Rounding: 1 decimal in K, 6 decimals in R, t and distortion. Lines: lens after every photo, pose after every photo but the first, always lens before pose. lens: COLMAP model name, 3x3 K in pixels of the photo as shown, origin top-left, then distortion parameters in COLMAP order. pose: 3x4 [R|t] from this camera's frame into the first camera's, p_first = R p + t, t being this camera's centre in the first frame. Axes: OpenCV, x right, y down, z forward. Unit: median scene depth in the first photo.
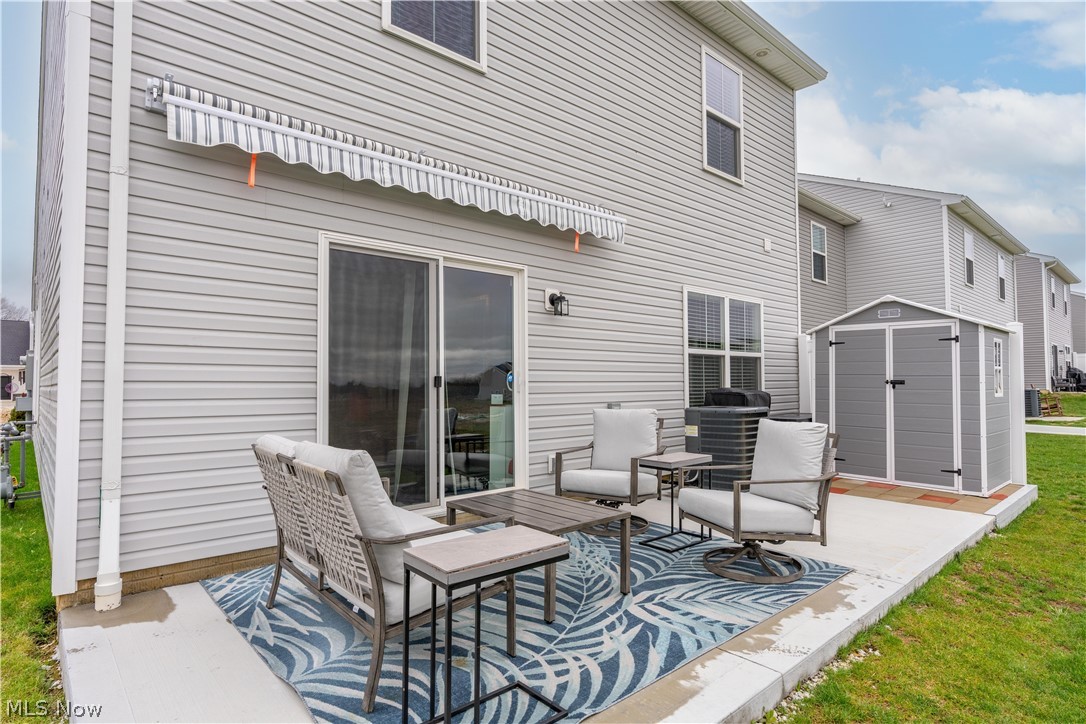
lens RADIAL K [[583.0, 0, 542.8], [0, 583.0, 361.4], [0, 0, 1]] dist [-0.000637, -0.000019]
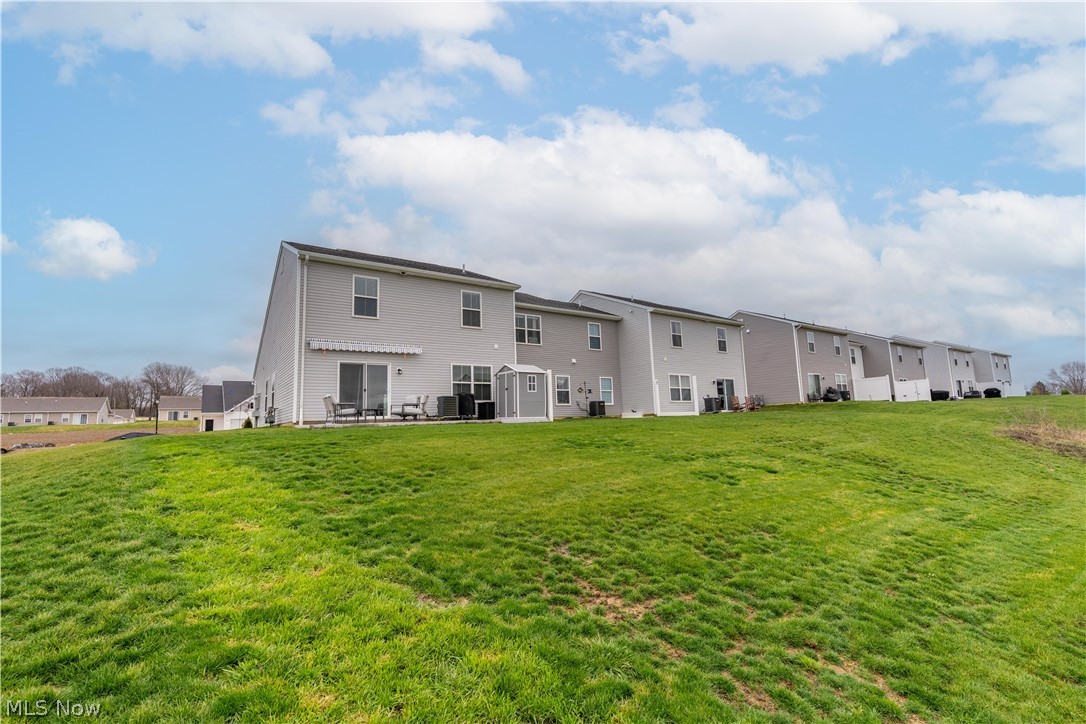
lens RADIAL K [[487.4, 0, 542.7], [0, 487.4, 362.3], [0, 0, 1]] dist [-0.003994, 0.000965]
pose [[0.992912, -0.044234, -0.110313, 1.388124], [0.034339, 0.995346, -0.090042, 0.177998], [0.113782, 0.085616, 0.989810, -2.243493]]
